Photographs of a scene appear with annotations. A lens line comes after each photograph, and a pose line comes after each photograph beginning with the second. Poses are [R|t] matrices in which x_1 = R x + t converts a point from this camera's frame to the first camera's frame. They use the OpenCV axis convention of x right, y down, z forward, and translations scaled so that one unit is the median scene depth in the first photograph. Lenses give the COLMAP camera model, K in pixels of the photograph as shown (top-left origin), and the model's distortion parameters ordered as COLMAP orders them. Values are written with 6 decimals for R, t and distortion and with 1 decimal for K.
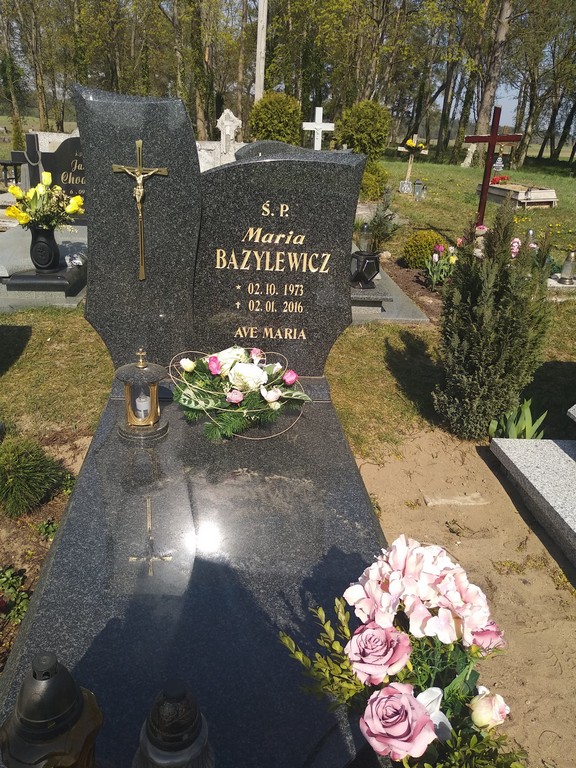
lens RADIAL K [[584.9, 0, 301.3], [0, 584.9, 386.0], [0, 0, 1]] dist [0.052611, -0.131519]
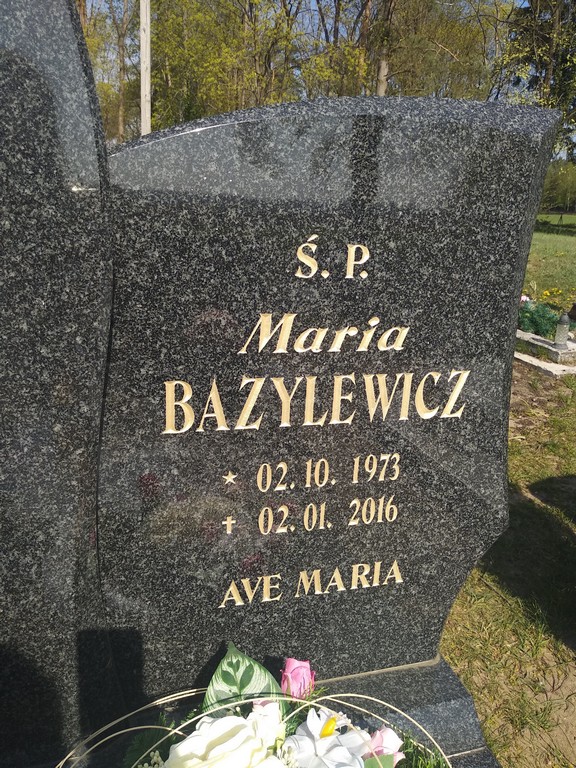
lens RADIAL K [[584.9, 0, 301.3], [0, 584.9, 386.0], [0, 0, 1]] dist [0.052611, -0.131519]
pose [[0.982442, -0.065927, 0.174532, -0.123893], [0.080549, 0.993690, -0.078056, -0.194334], [-0.168285, 0.090744, 0.981553, 0.647755]]
